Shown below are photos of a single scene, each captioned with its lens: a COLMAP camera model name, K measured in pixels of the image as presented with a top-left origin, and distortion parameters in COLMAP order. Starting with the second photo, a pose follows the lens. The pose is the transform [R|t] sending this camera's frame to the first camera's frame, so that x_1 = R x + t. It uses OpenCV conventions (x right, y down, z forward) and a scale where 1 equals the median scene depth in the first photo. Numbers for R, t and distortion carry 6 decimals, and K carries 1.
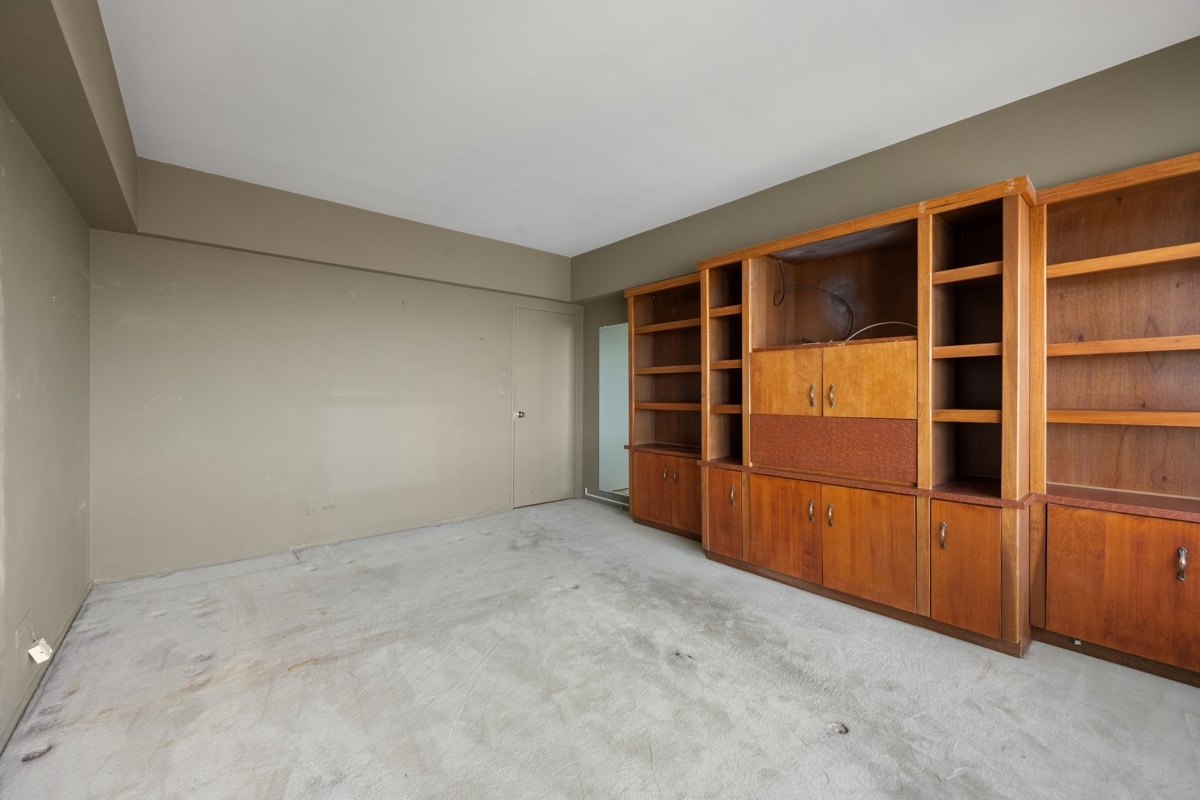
lens RADIAL K [[474.0, 0, 600.4], [0, 474.0, 393.7], [0, 0, 1]] dist [-0.001974, -0.000112]
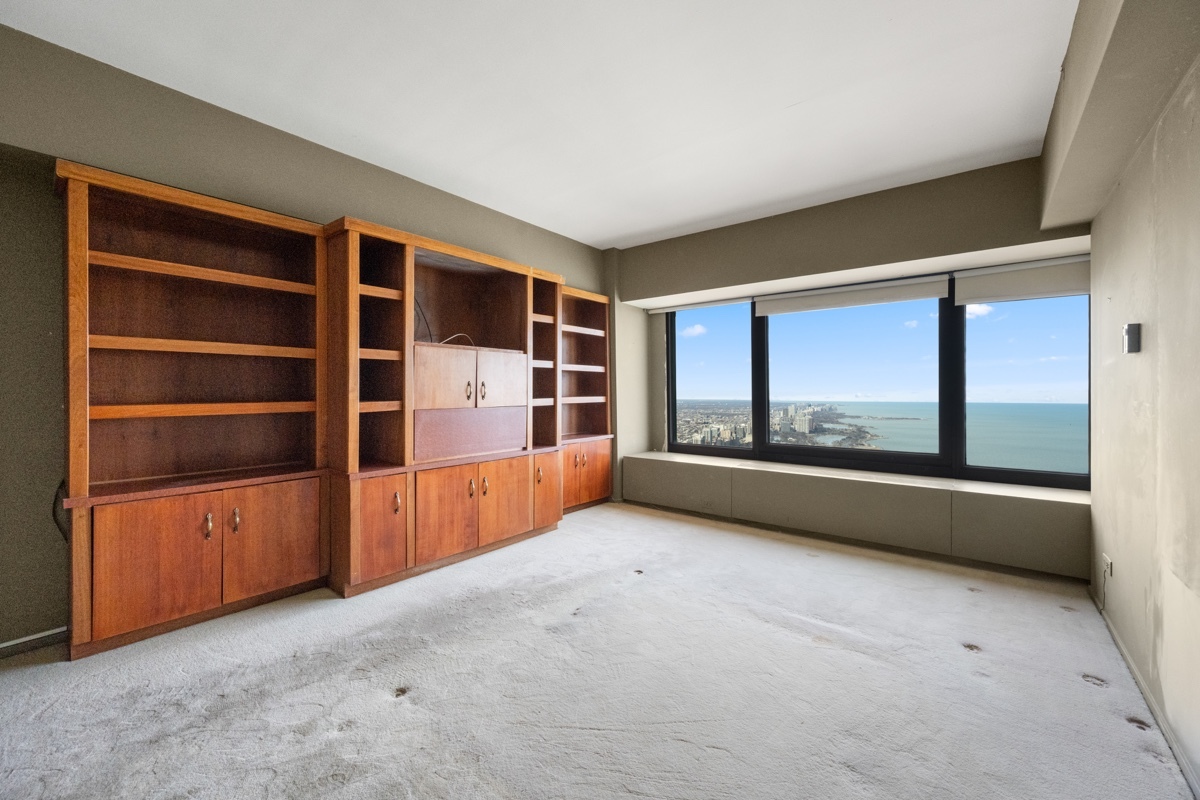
lens RADIAL K [[474.0, 0, 600.4], [0, 474.0, 393.7], [0, 0, 1]] dist [-0.001974, -0.000112]
pose [[-0.185500, -0.005465, 0.982629, -0.766213], [0.000030, 0.999985, 0.005567, 0.005701], [-0.982644, 0.001062, -0.185497, 0.901190]]
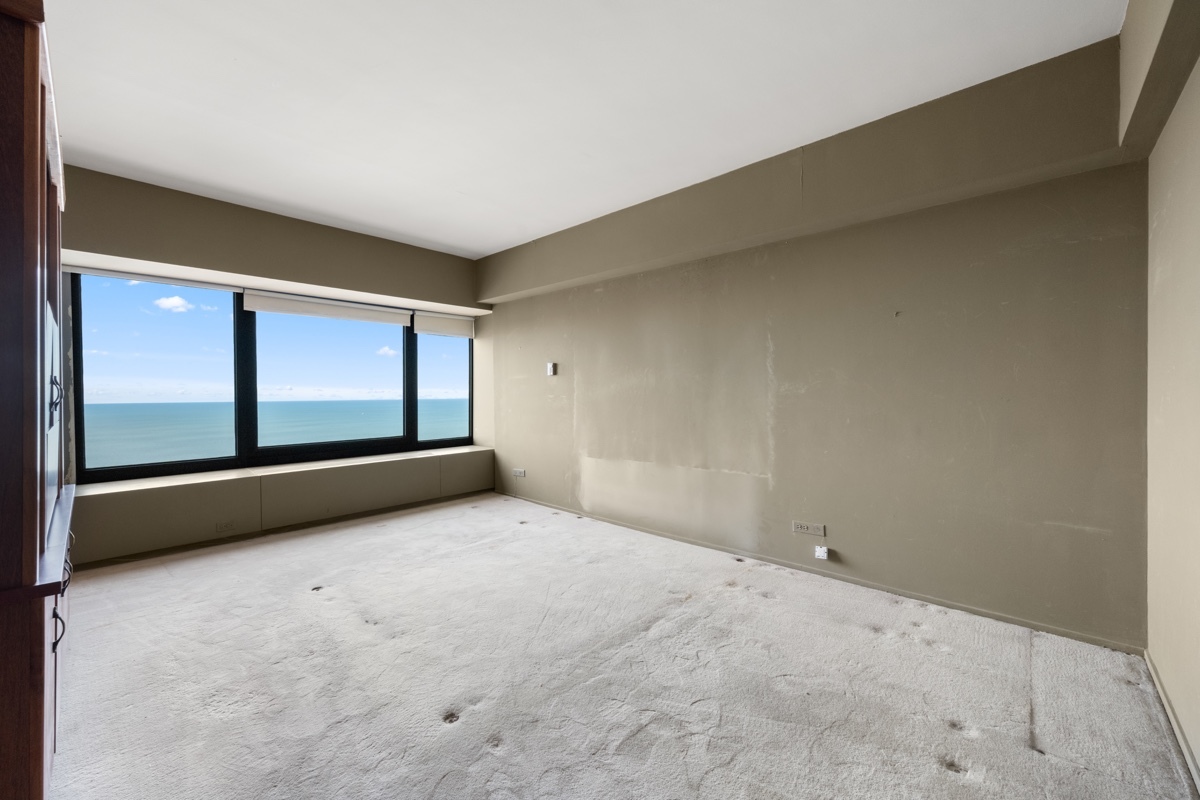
lens RADIAL K [[474.0, 0, 600.4], [0, 474.0, 393.7], [0, 0, 1]] dist [-0.001974, -0.000112]
pose [[-0.992551, 0.003086, -0.121792, -0.179452], [0.002043, 0.999960, 0.008687, 0.000270], [0.121814, 0.008373, -0.992518, 1.694291]]
